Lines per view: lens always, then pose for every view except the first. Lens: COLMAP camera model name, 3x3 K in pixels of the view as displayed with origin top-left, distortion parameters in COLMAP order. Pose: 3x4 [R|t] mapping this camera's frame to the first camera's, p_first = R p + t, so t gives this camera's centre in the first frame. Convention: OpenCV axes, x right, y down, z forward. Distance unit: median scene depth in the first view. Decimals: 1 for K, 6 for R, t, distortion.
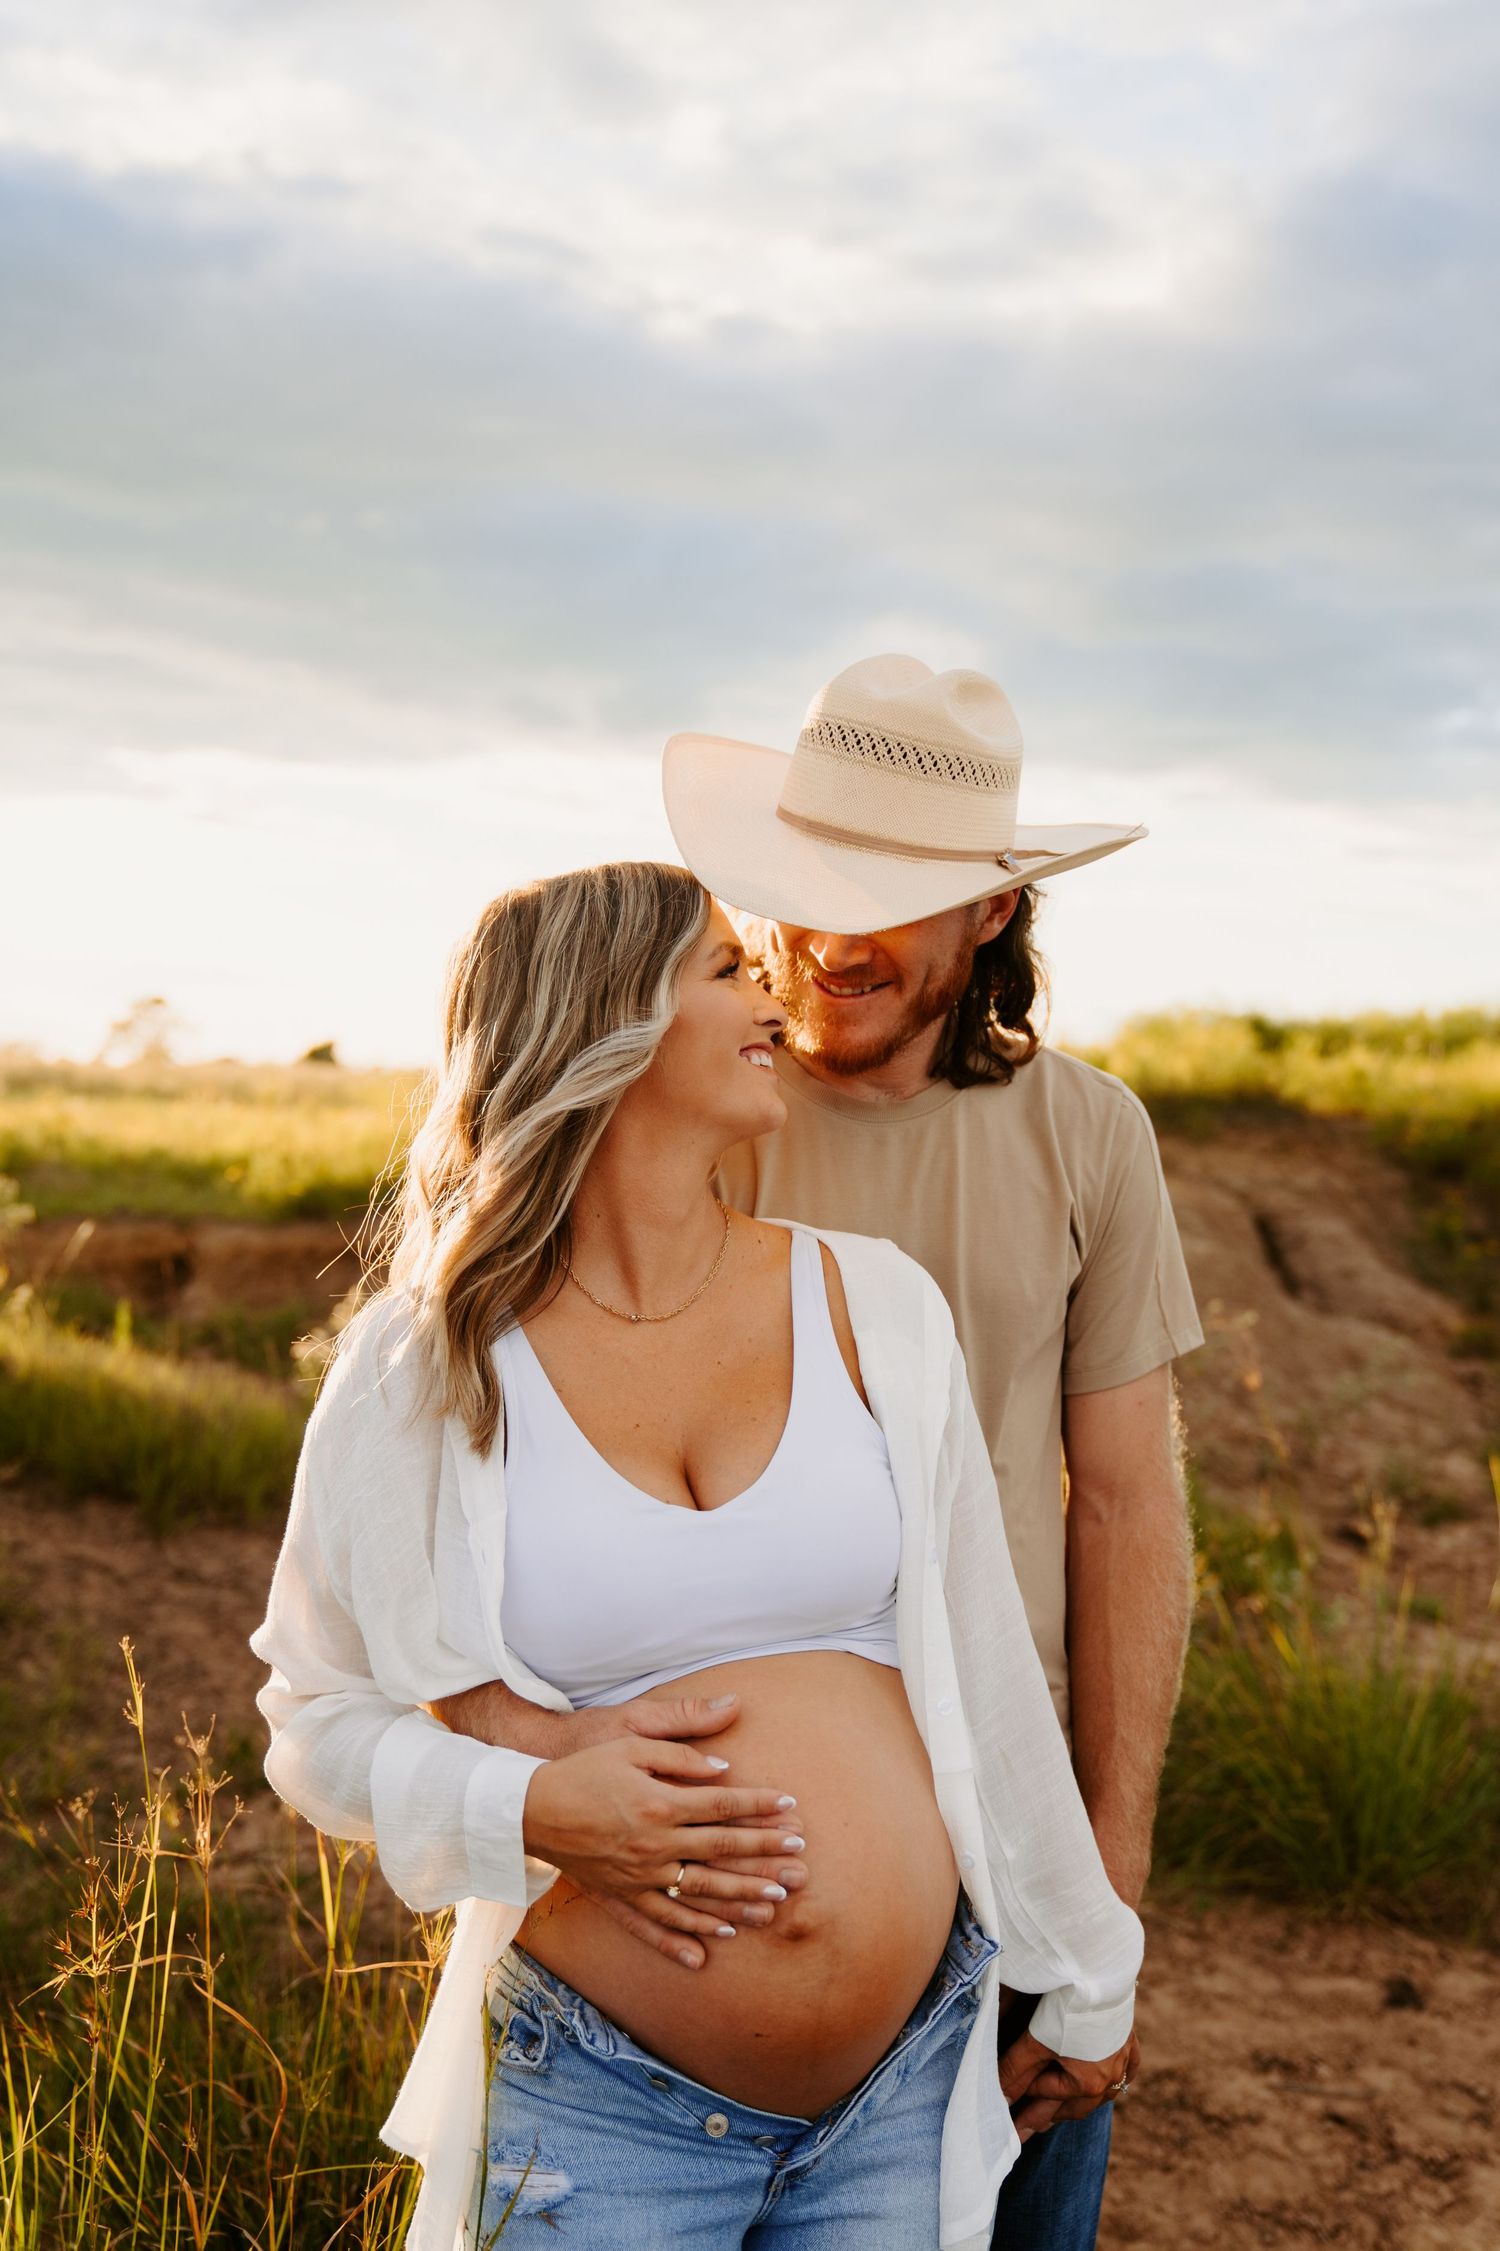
lens RADIAL K [[2282.7, 0, 738.1], [0, 2282.7, 1075.7], [0, 0, 1]] dist [-0.006441, 0.145578]
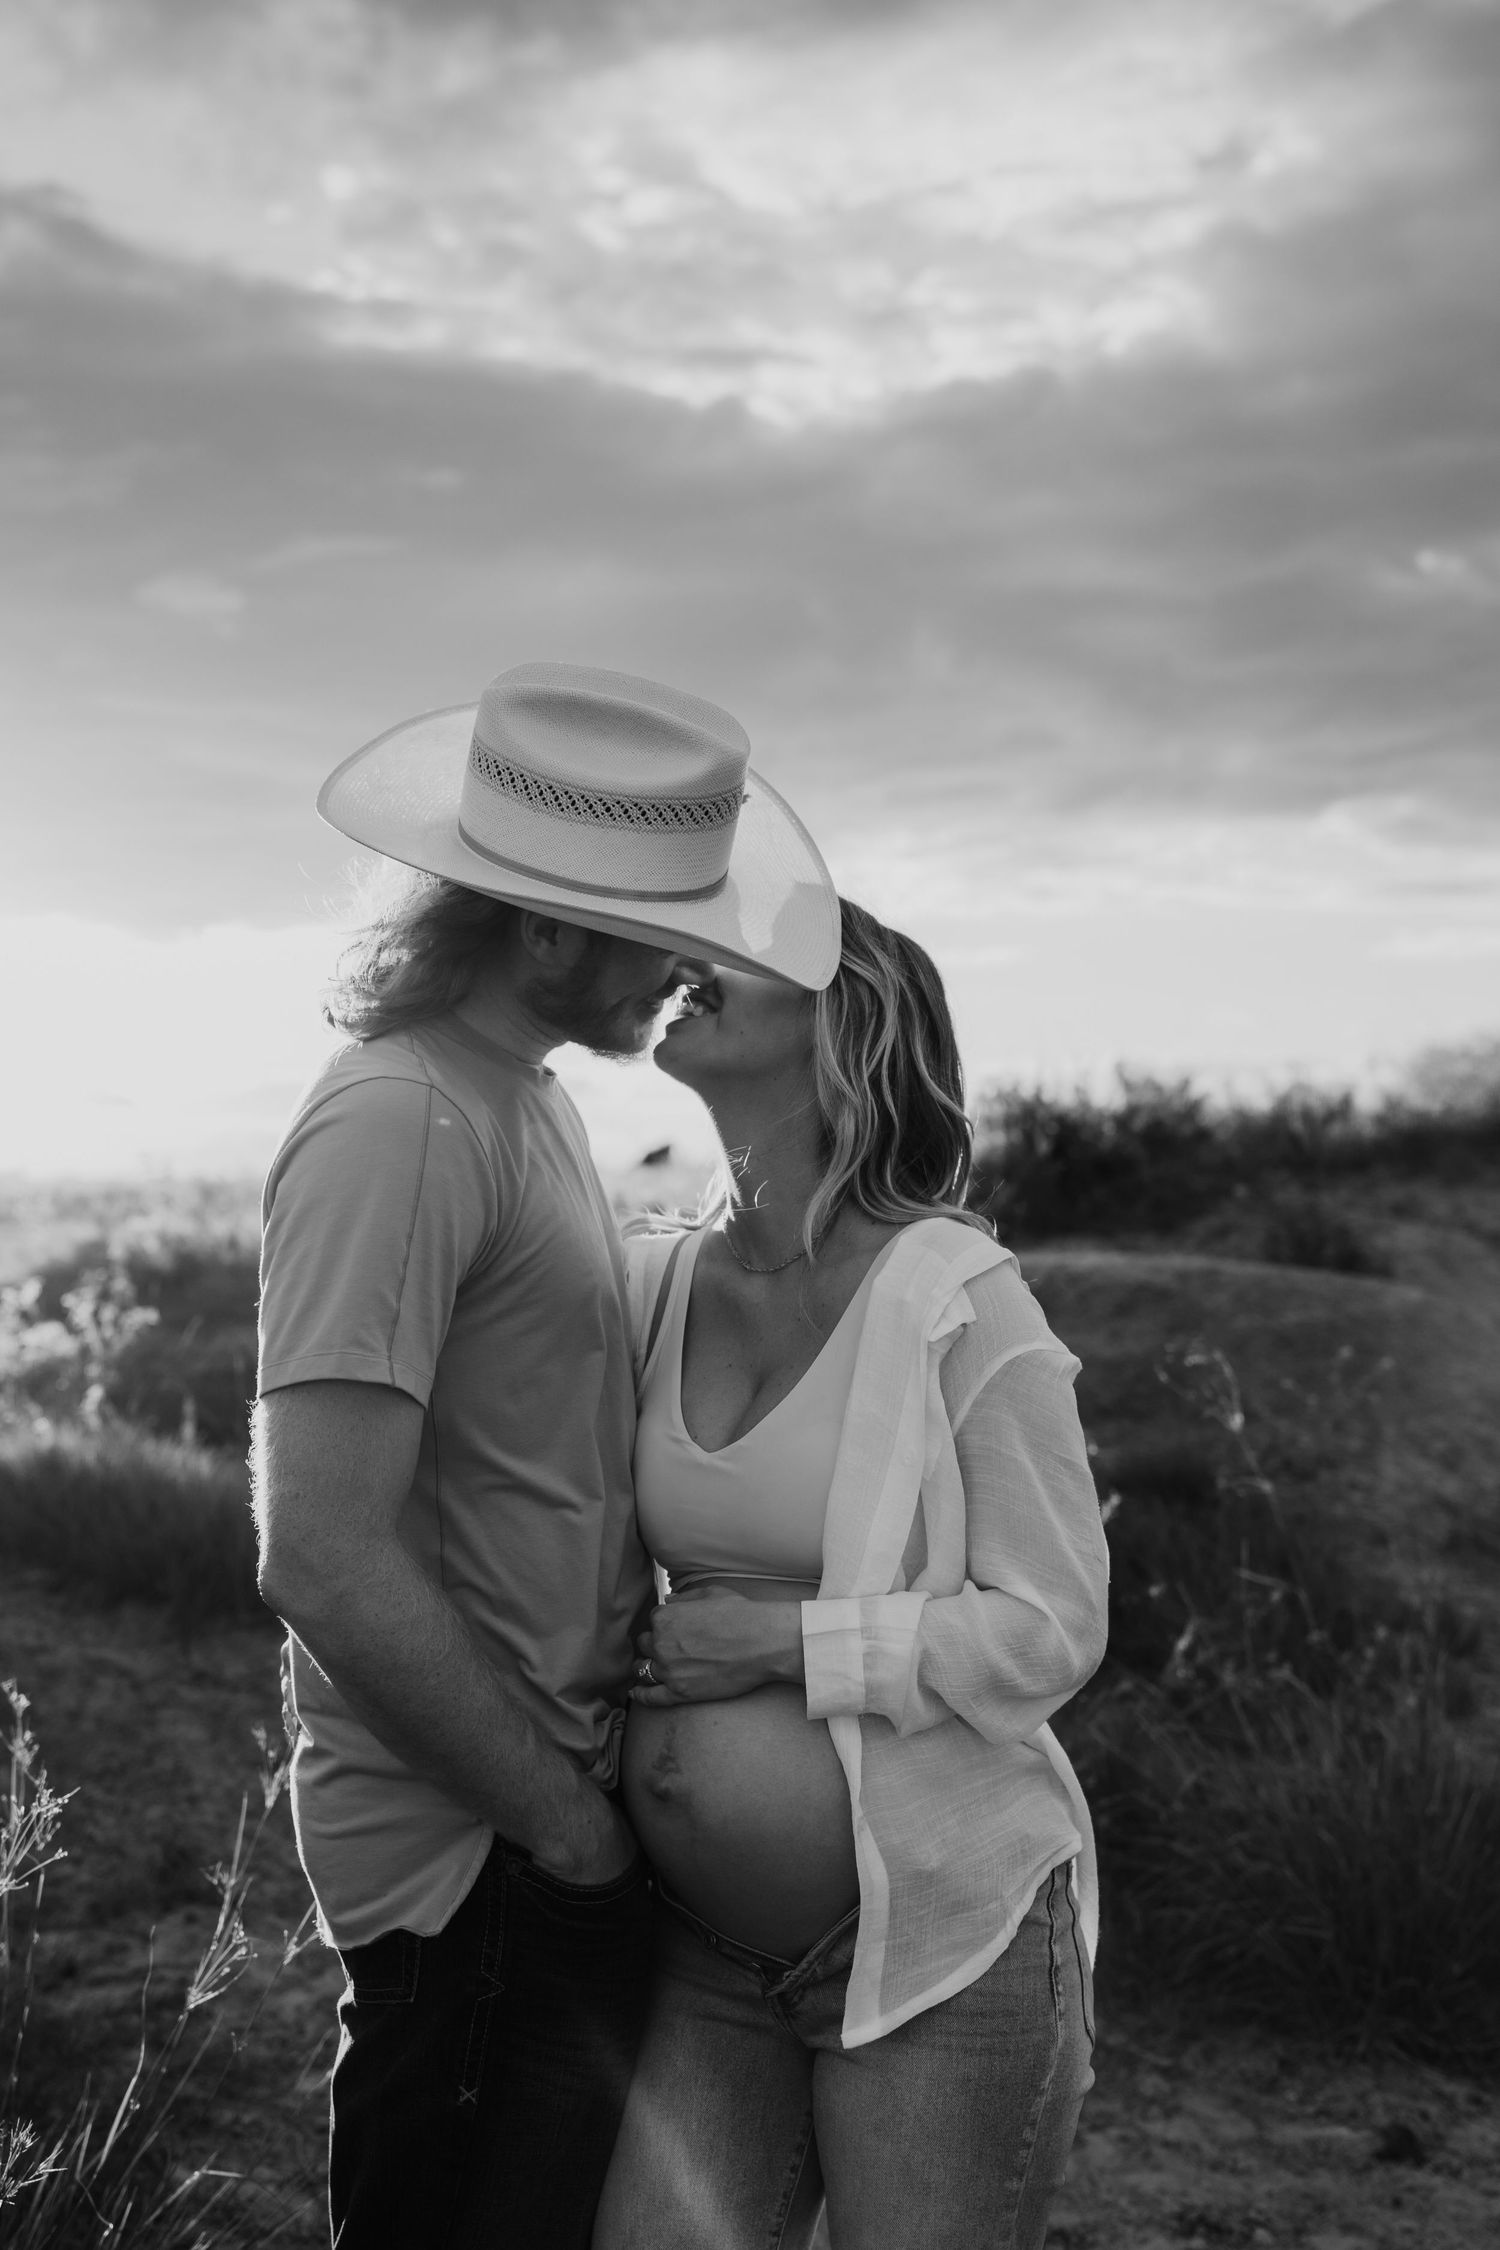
lens RADIAL K [[2366.6, 0, 660.4], [0, 2366.6, 1125.9], [0, 0, 1]] dist [-0.016179, 0.136148]
pose [[0.981186, -0.060599, -0.183310, 0.195920], [0.057222, 0.998081, -0.023661, 0.032852], [0.184392, 0.012726, 0.982770, 0.089671]]
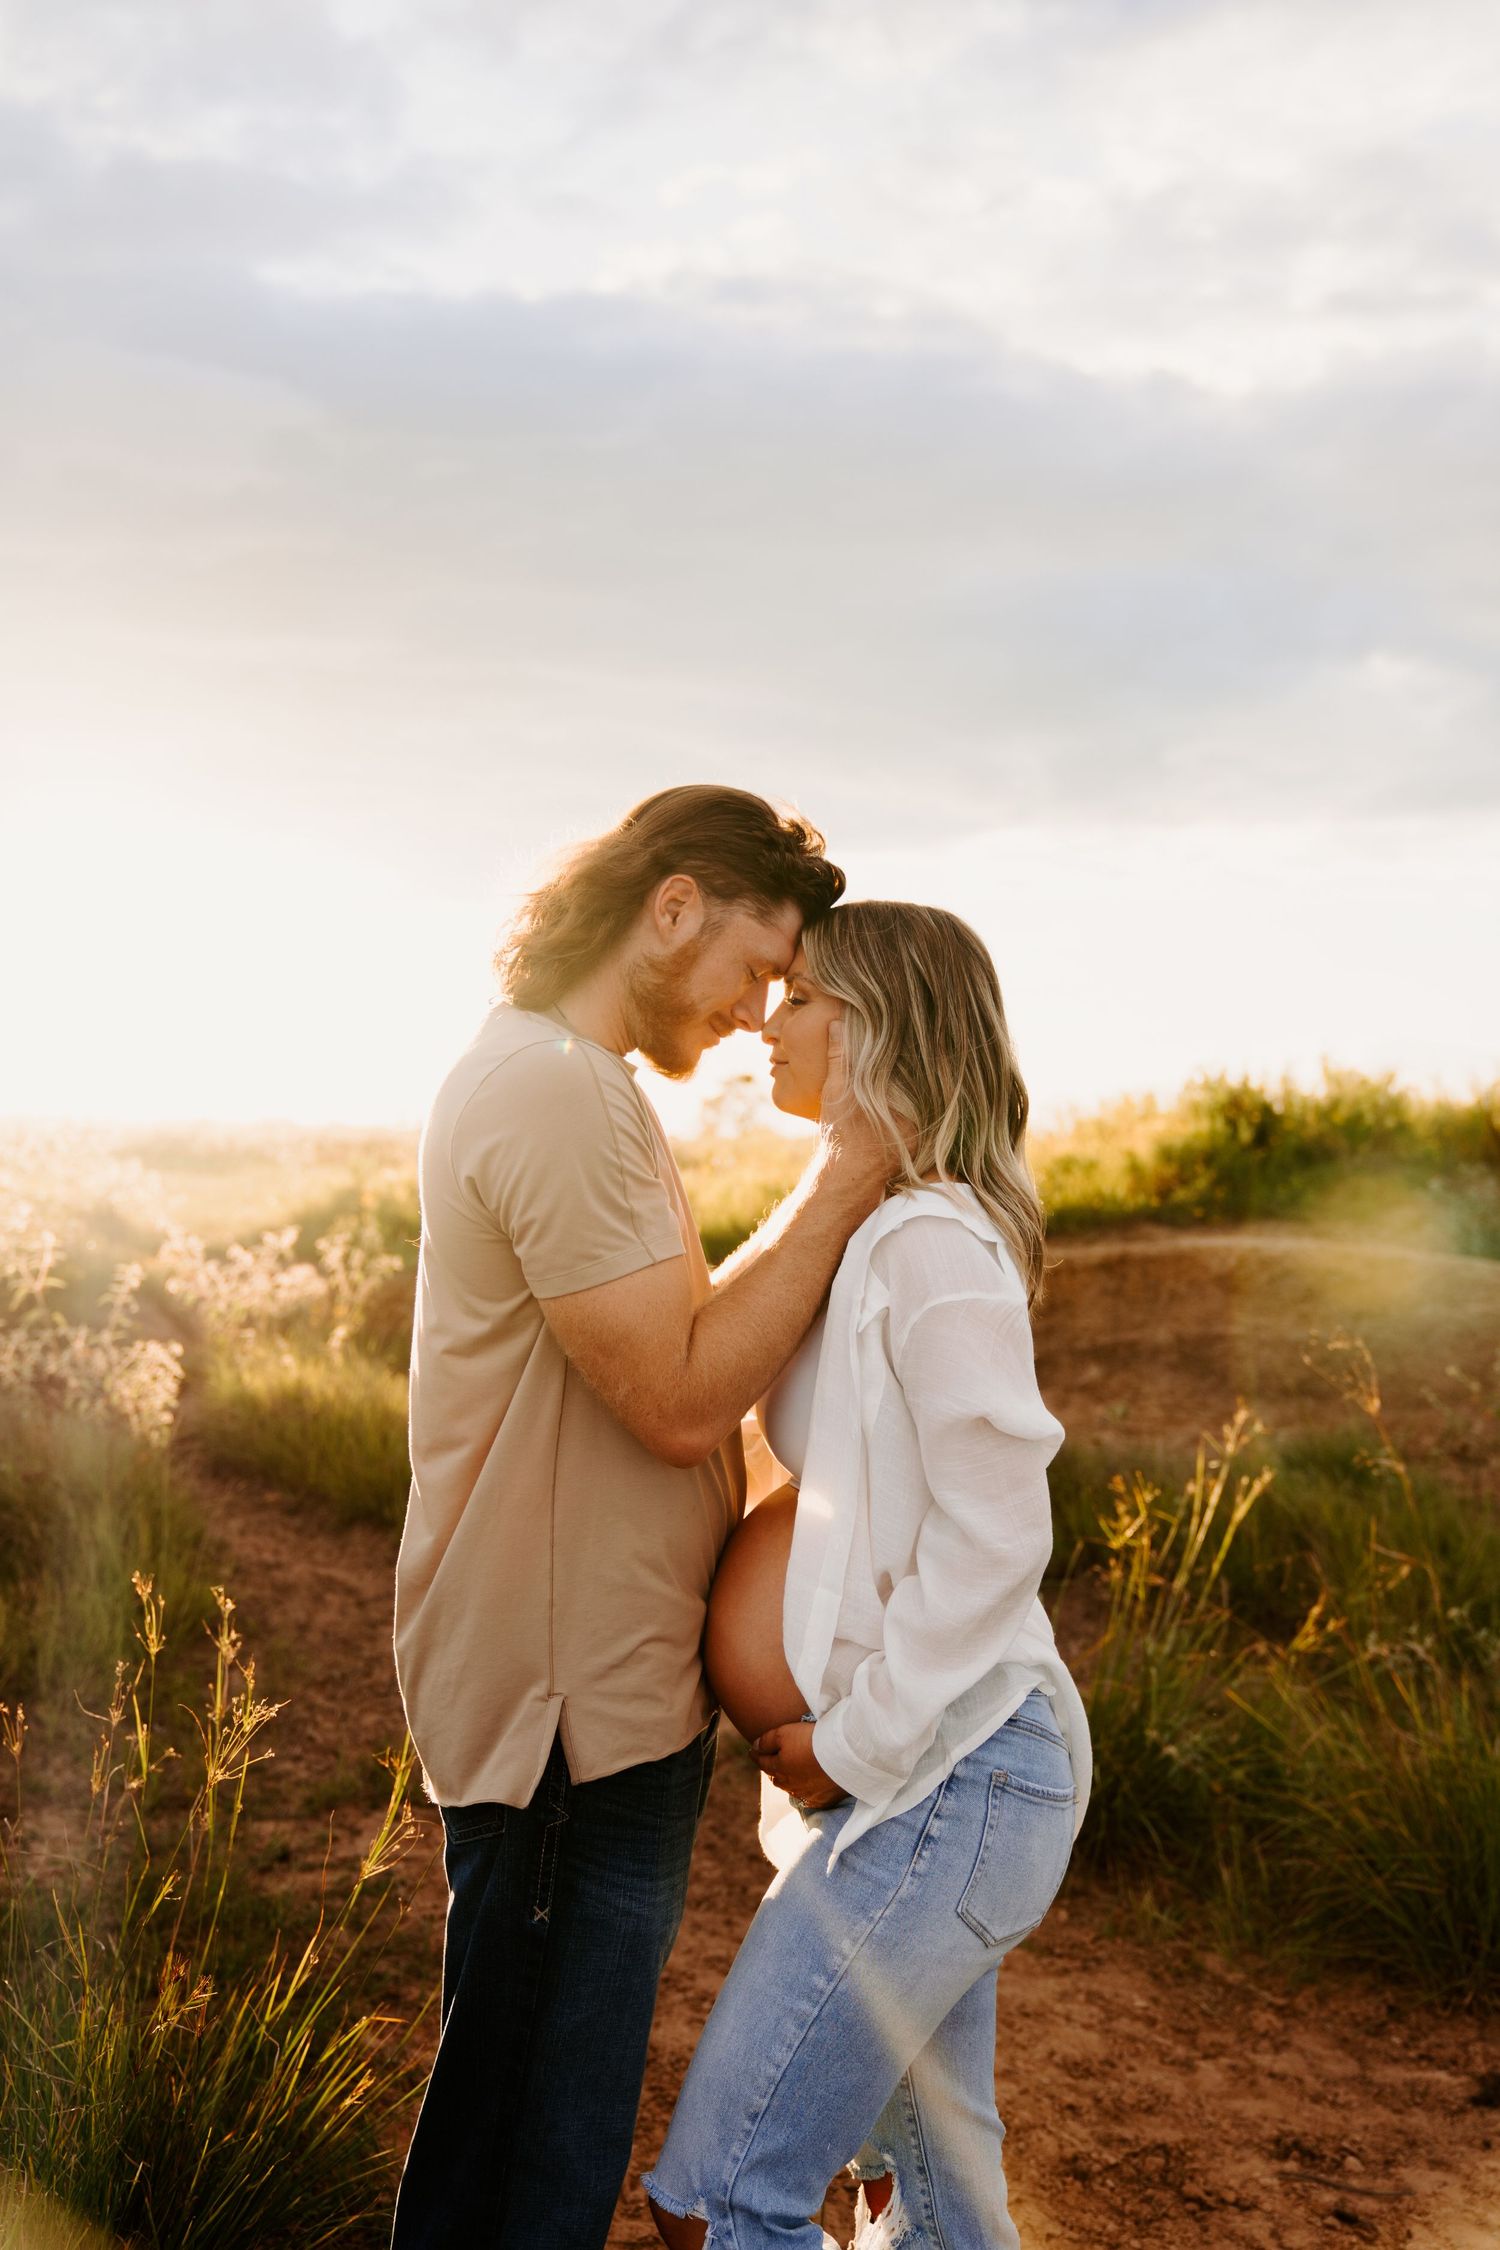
lens RADIAL K [[2281.6, 0, 738.2], [0, 2281.6, 1075.2], [0, 0, 1]] dist [-0.006441, 0.145578]
pose [[0.966930, -0.028458, -0.253450, 0.230928], [0.020416, 0.999203, -0.034305, 0.028236], [0.254224, 0.027996, 0.966740, 0.045619]]
